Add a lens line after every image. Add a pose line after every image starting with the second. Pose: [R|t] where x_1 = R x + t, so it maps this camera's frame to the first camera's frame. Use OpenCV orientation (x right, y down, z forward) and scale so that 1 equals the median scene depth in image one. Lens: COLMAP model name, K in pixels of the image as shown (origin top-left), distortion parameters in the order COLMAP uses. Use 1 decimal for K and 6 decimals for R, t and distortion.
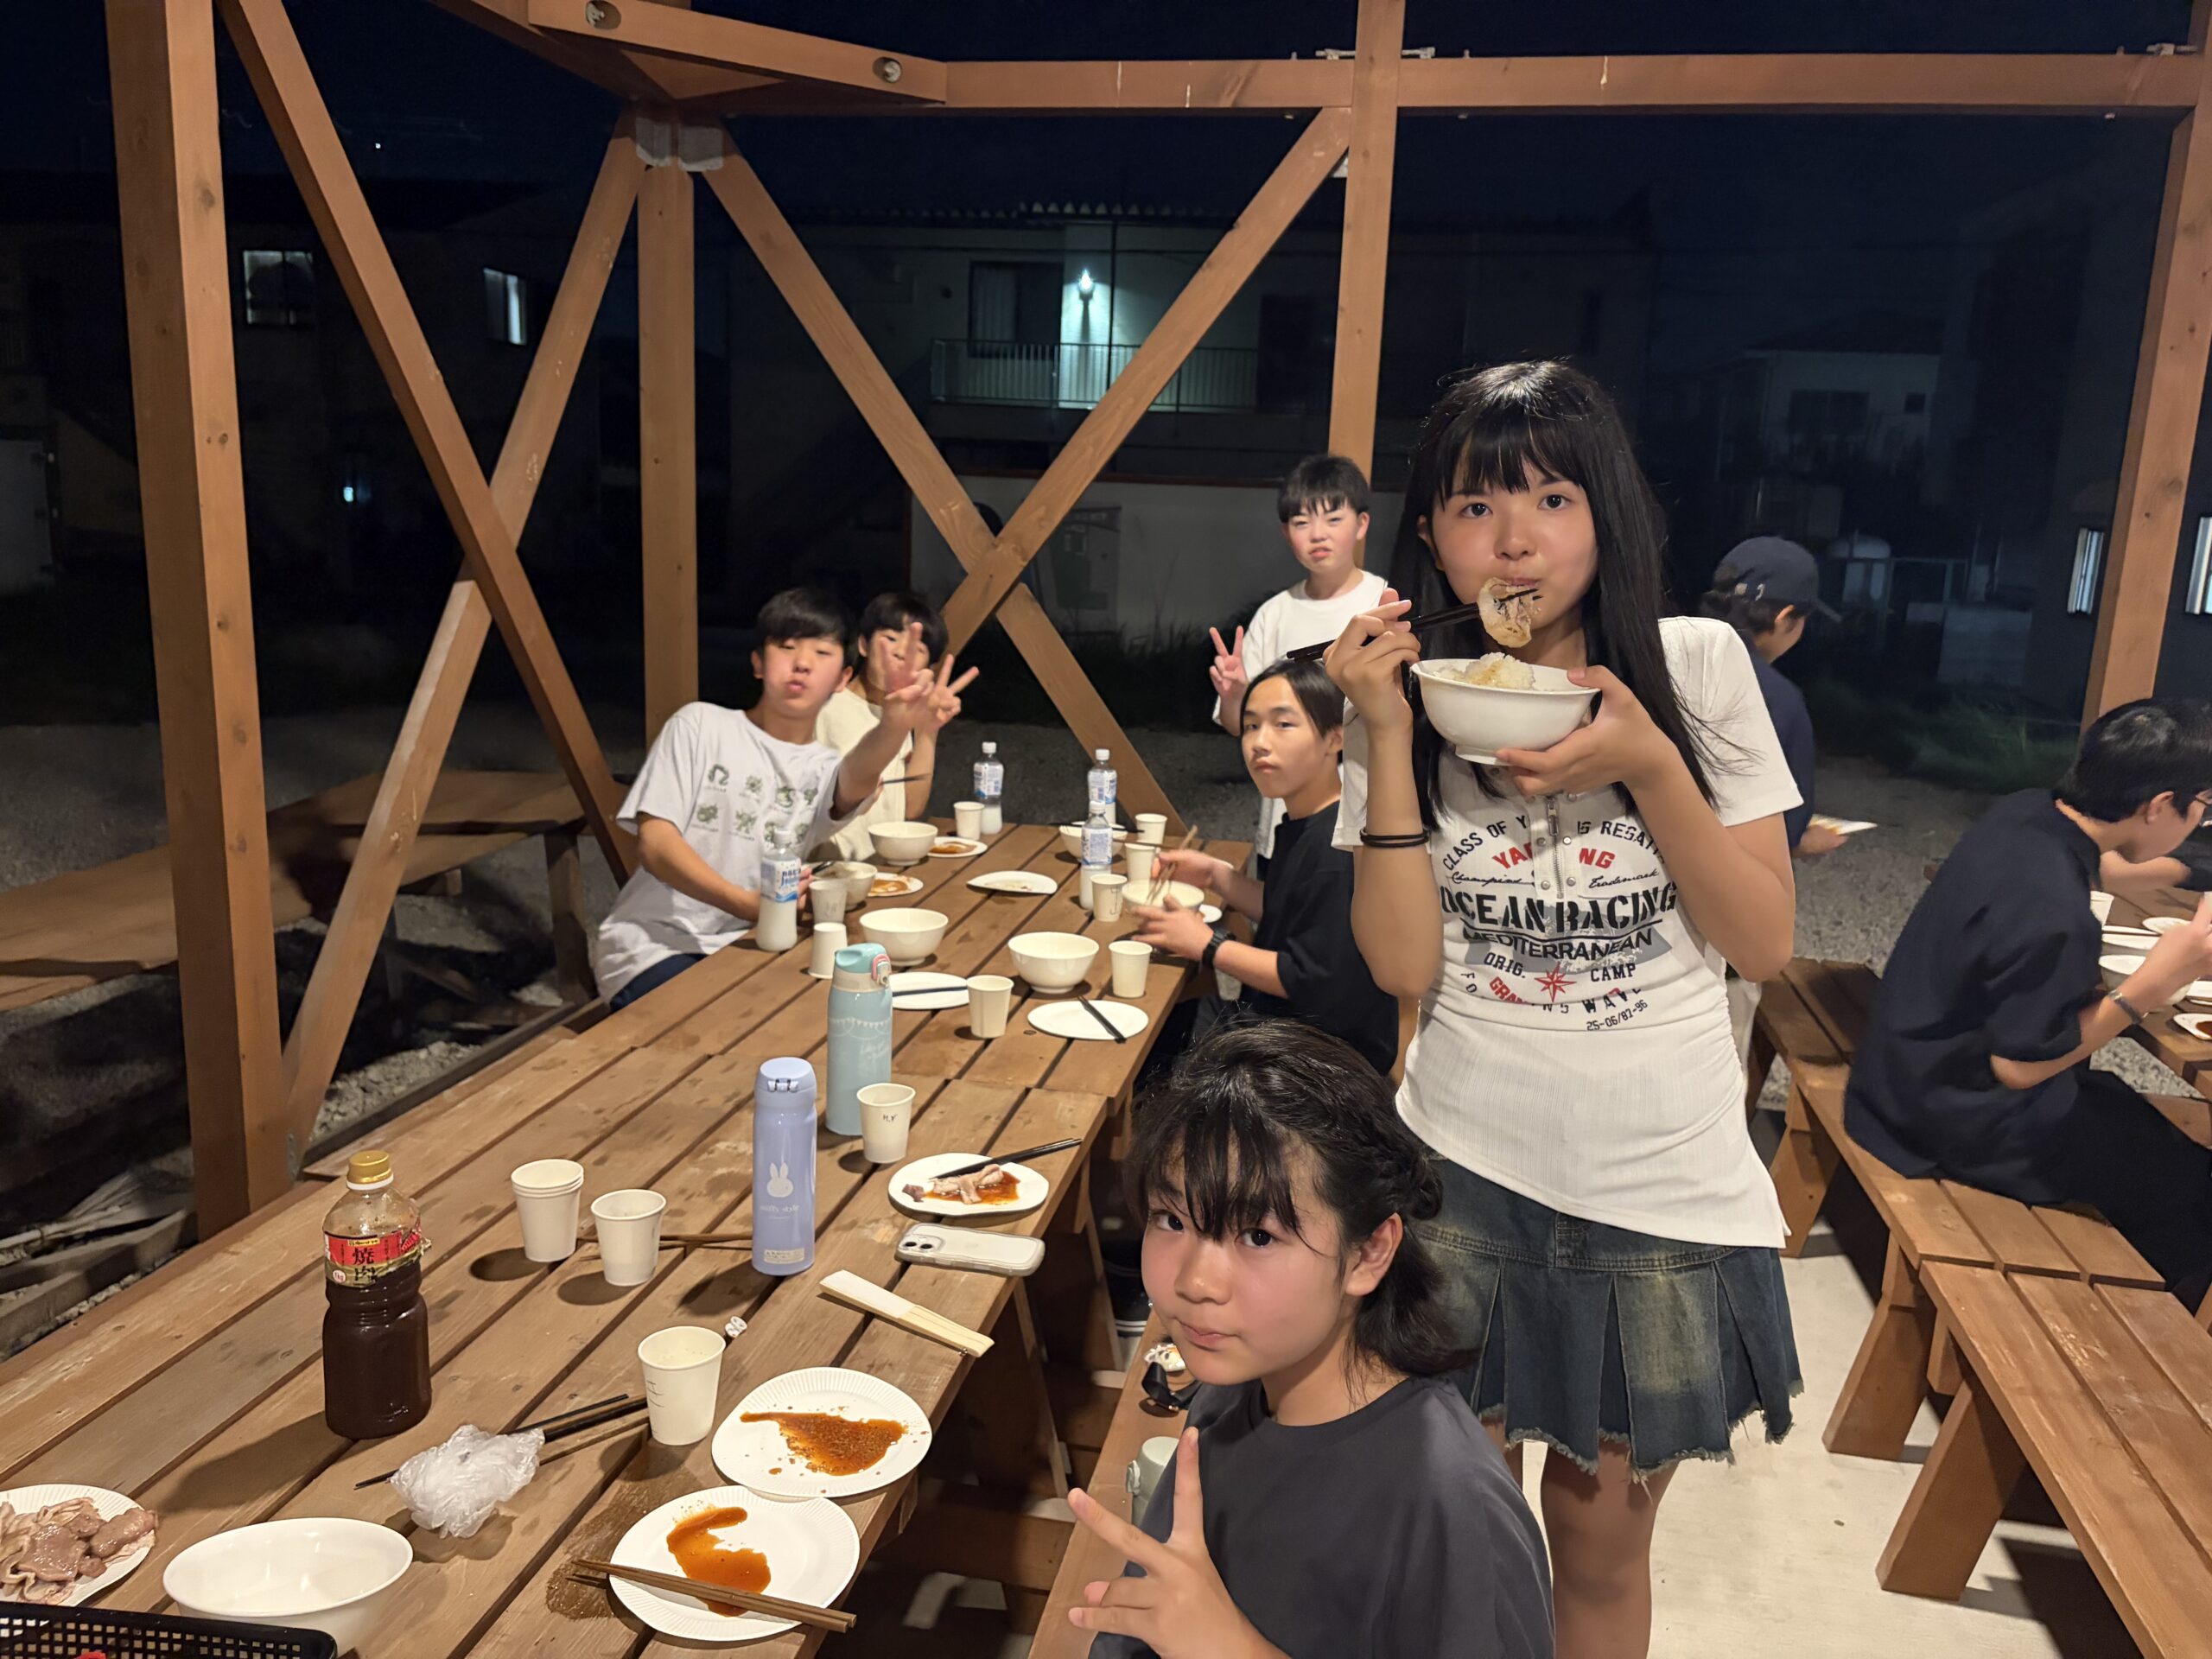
lens RADIAL K [[1660.9, 0, 1100.5], [0, 1660.9, 826.0], [0, 0, 1]] dist [0.026793, -0.029122]
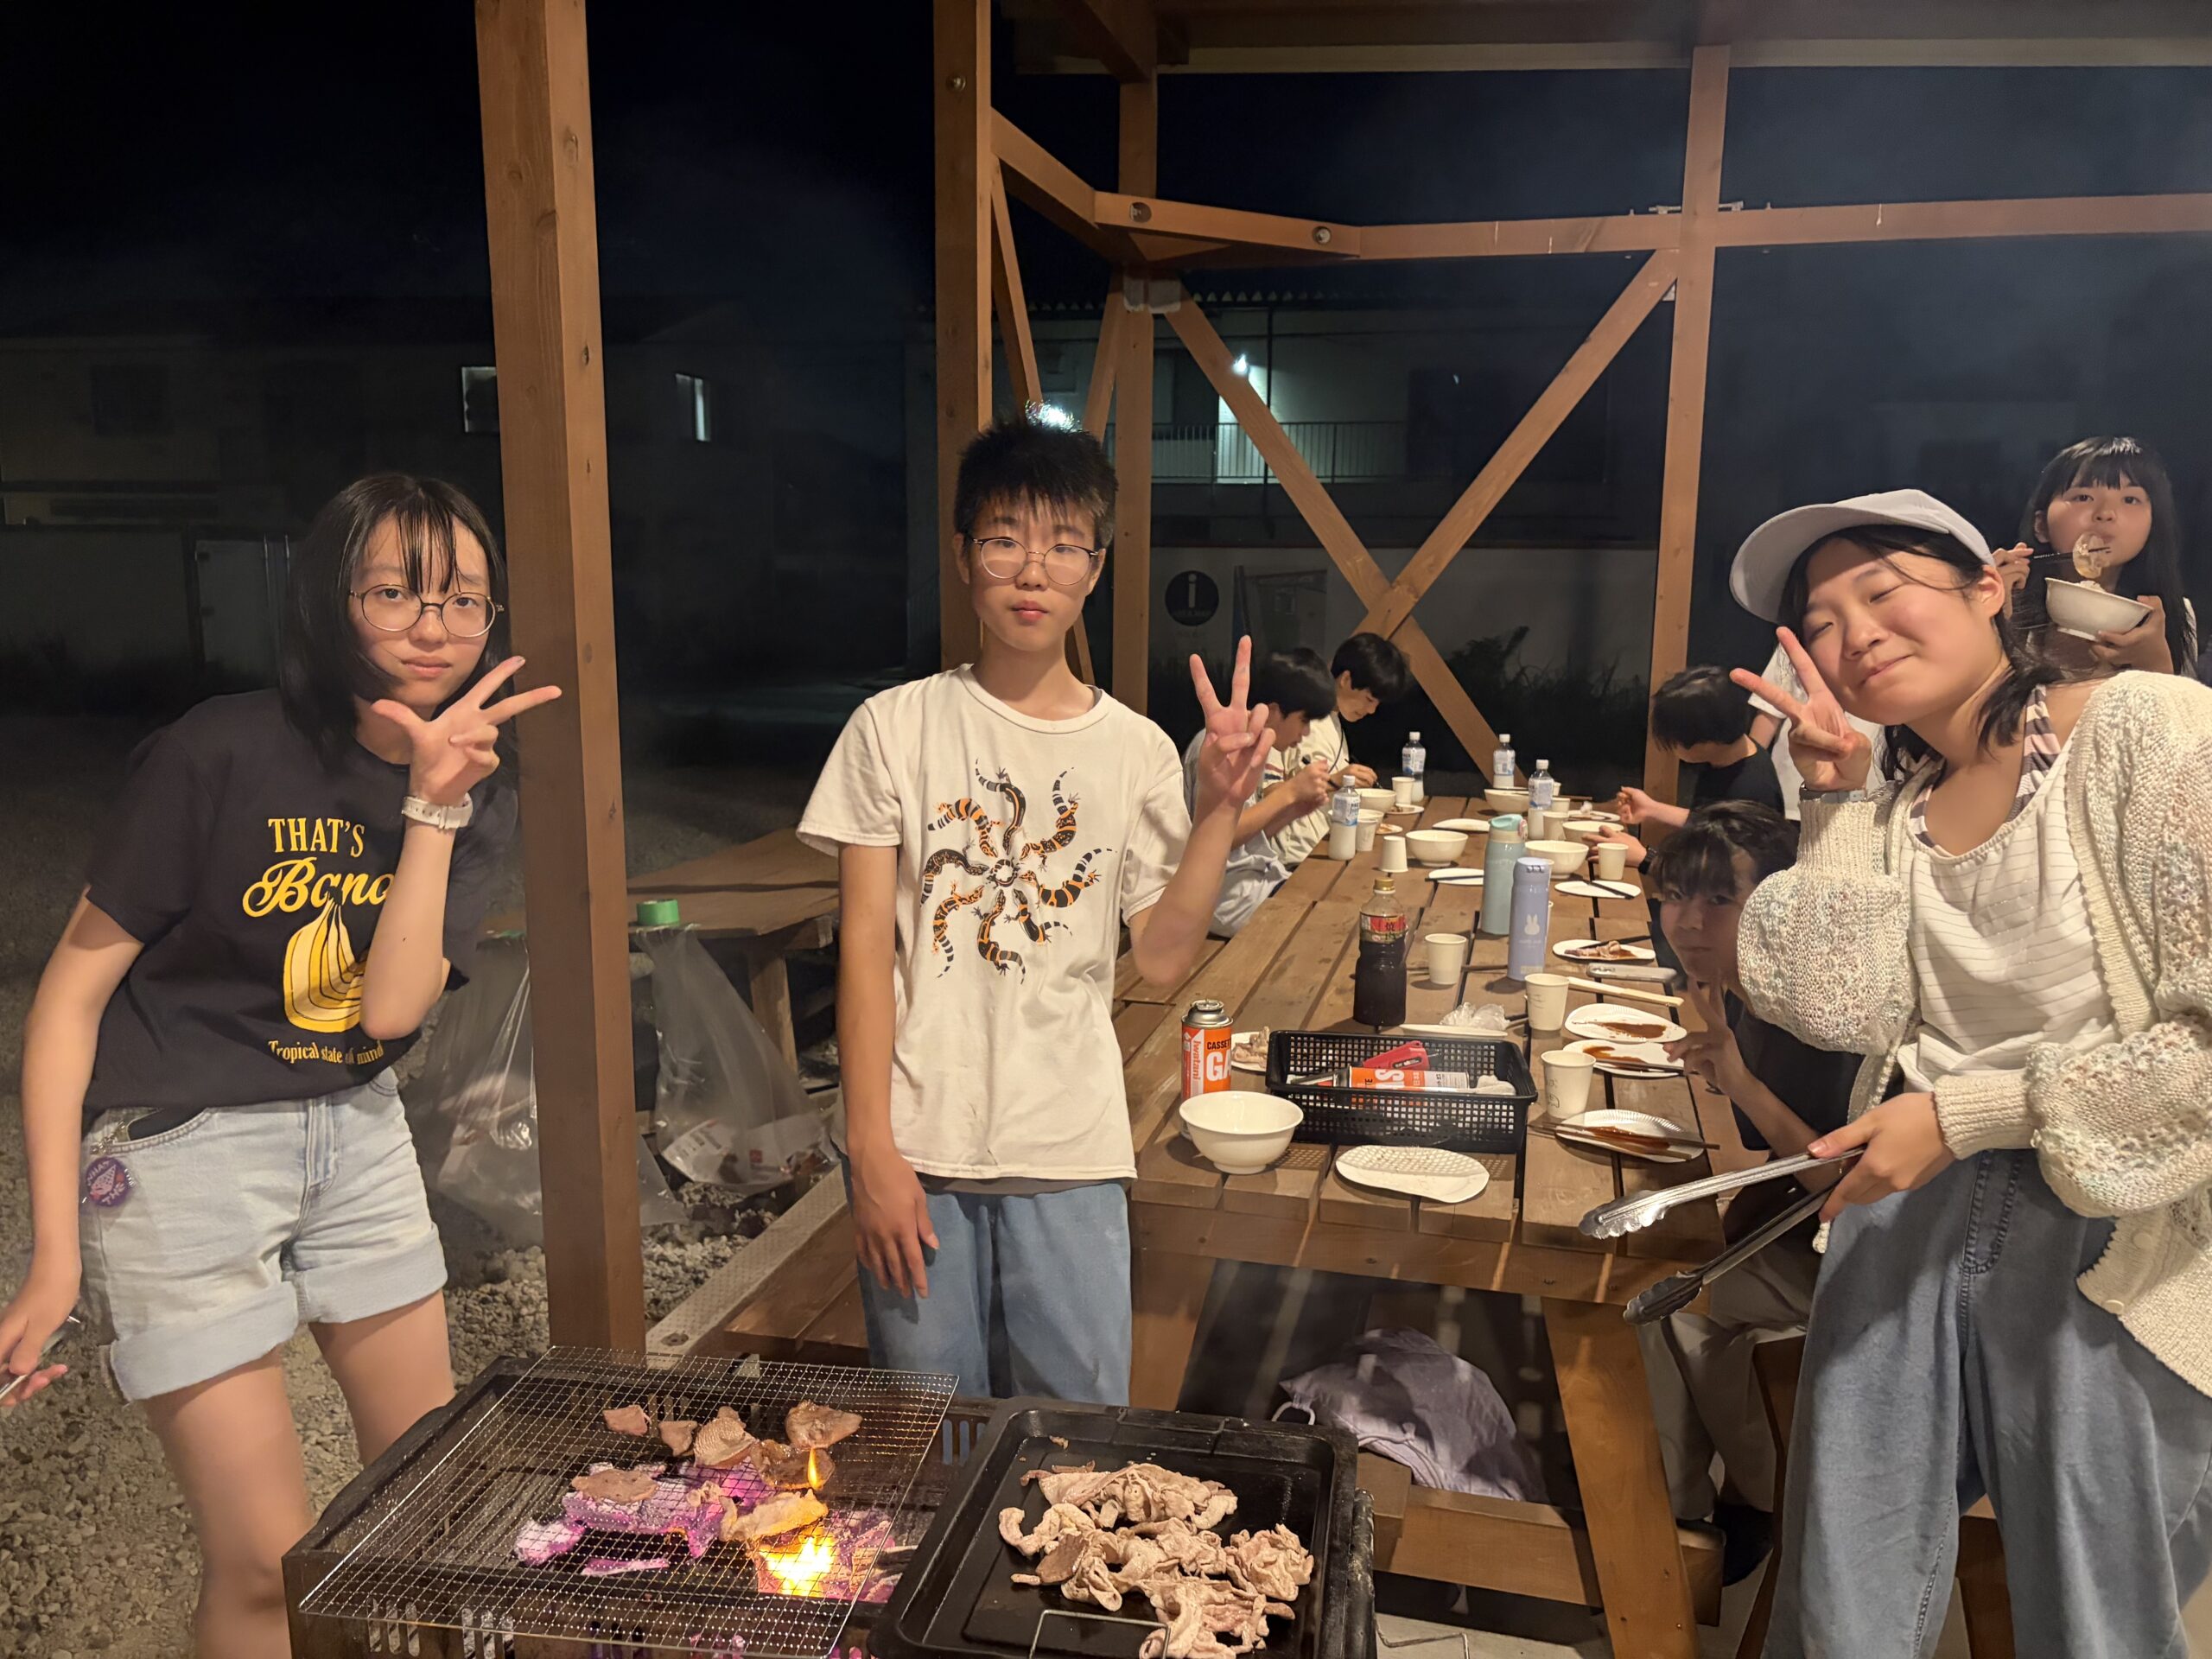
lens RADIAL K [[1660.9, 0, 1108.4], [0, 1660.9, 840.5], [0, 0, 1]] dist [0.026793, -0.029122]
pose [[0.997979, -0.020334, -0.060199, -0.217391], [0.018204, 0.999196, -0.035714, 0.073628], [0.060876, 0.034546, 0.997547, -0.313961]]
